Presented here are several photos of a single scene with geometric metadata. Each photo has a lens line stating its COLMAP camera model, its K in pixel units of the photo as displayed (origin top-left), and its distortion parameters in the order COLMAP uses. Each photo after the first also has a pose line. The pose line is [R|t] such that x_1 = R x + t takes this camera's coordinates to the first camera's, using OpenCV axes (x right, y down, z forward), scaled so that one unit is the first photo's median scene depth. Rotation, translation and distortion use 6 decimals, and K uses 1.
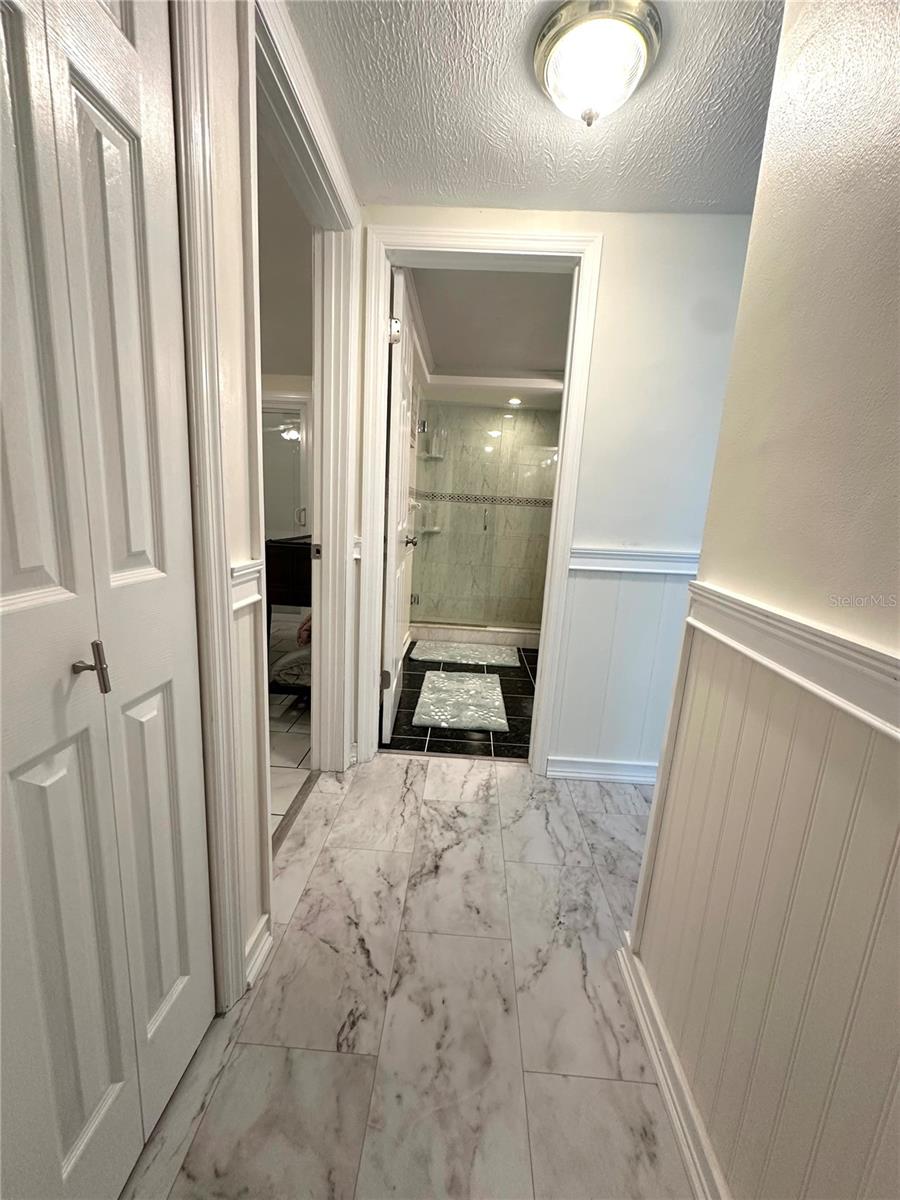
lens RADIAL K [[476.6, 0, 450.0], [0, 476.6, 600.0], [0, 0, 1]] dist [-0.002440, -0.000090]
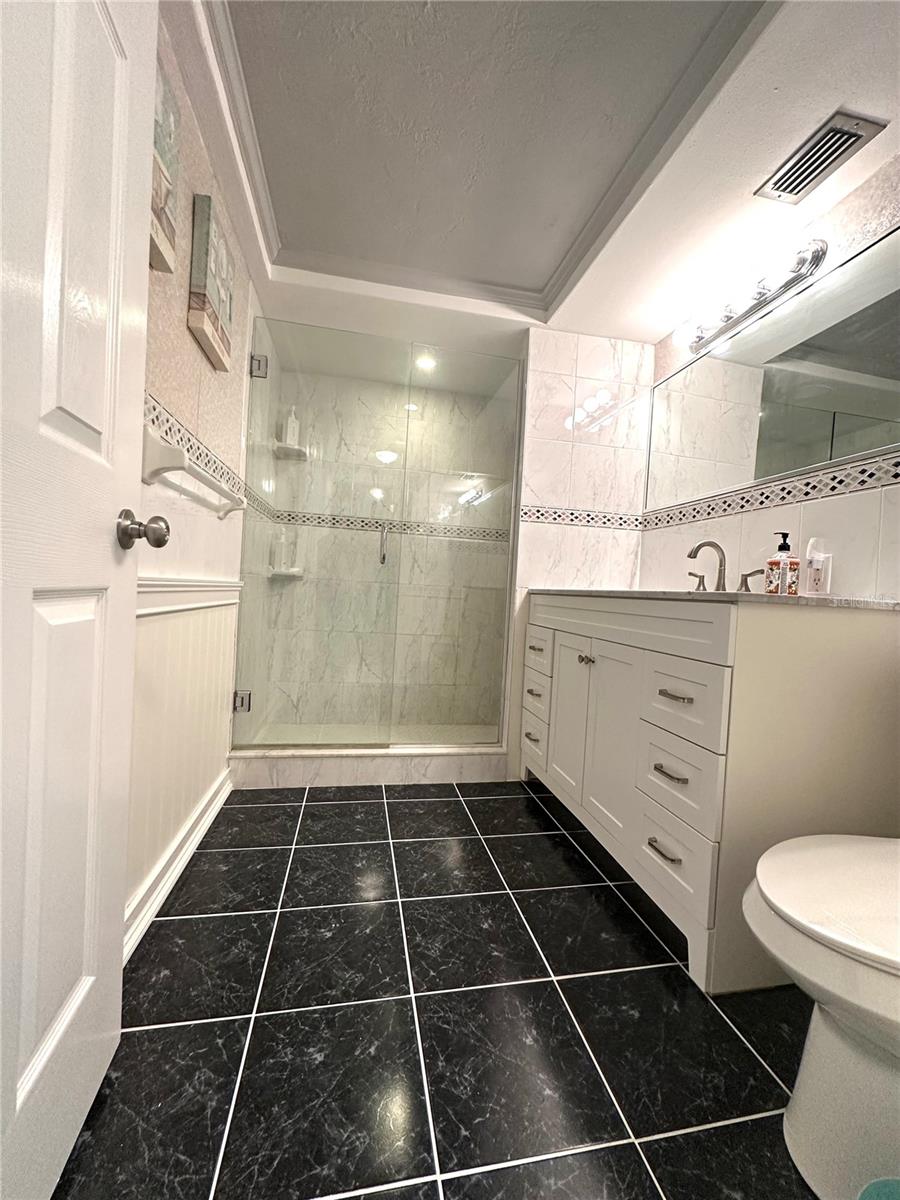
lens RADIAL K [[476.6, 0, 450.0], [0, 476.6, 600.0], [0, 0, 1]] dist [-0.002440, -0.000090]
pose [[0.971328, -0.004361, 0.237705, 0.016815], [0.041572, 0.987543, -0.151756, -0.018528], [-0.234082, 0.157287, 0.959409, 0.411896]]
